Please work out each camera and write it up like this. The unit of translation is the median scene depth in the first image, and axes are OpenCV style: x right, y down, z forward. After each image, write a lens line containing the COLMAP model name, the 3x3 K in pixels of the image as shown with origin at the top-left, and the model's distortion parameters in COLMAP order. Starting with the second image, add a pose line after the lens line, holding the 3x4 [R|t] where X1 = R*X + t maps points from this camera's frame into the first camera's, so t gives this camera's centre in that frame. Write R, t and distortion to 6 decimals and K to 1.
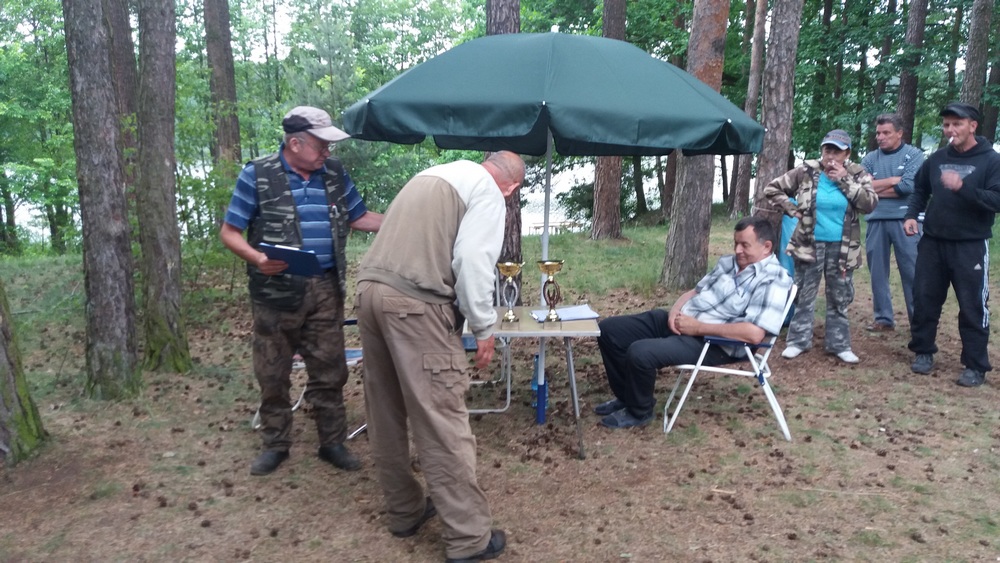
lens RADIAL K [[806.9, 0, 530.1], [0, 806.9, 268.9], [0, 0, 1]] dist [0.043441, -0.062213]
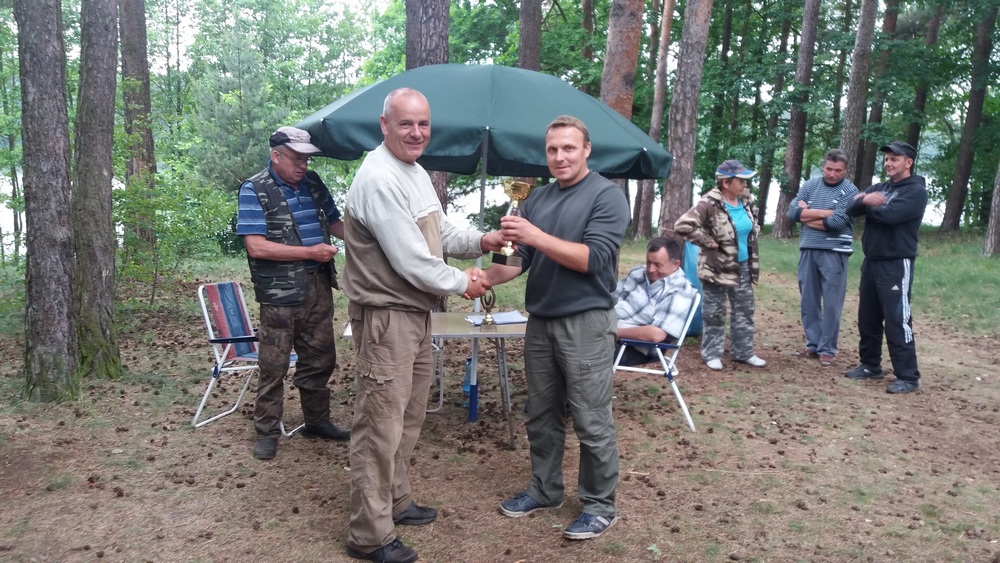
lens RADIAL K [[834.6, 0, 521.2], [0, 834.6, 273.1], [0, 0, 1]] dist [0.086517, -0.169633]
pose [[0.993118, 0.012728, 0.116424, -0.052720], [-0.009546, 0.999566, -0.027853, 0.022654], [-0.116729, 0.026550, 0.992809, -0.123885]]
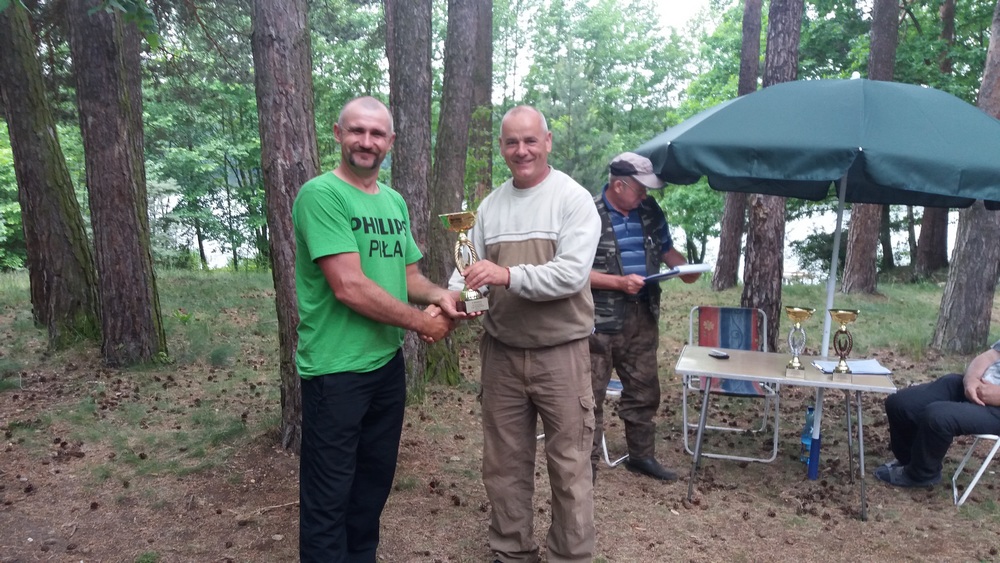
lens RADIAL K [[818.2, 0, 501.8], [0, 818.2, 277.1], [0, 0, 1]] dist [0.116779, -0.248825]
pose [[0.963439, 0.070368, -0.258523, -0.100922], [-0.080695, 0.996301, -0.029541, 0.010423], [0.255488, 0.049323, 0.965553, -0.061991]]
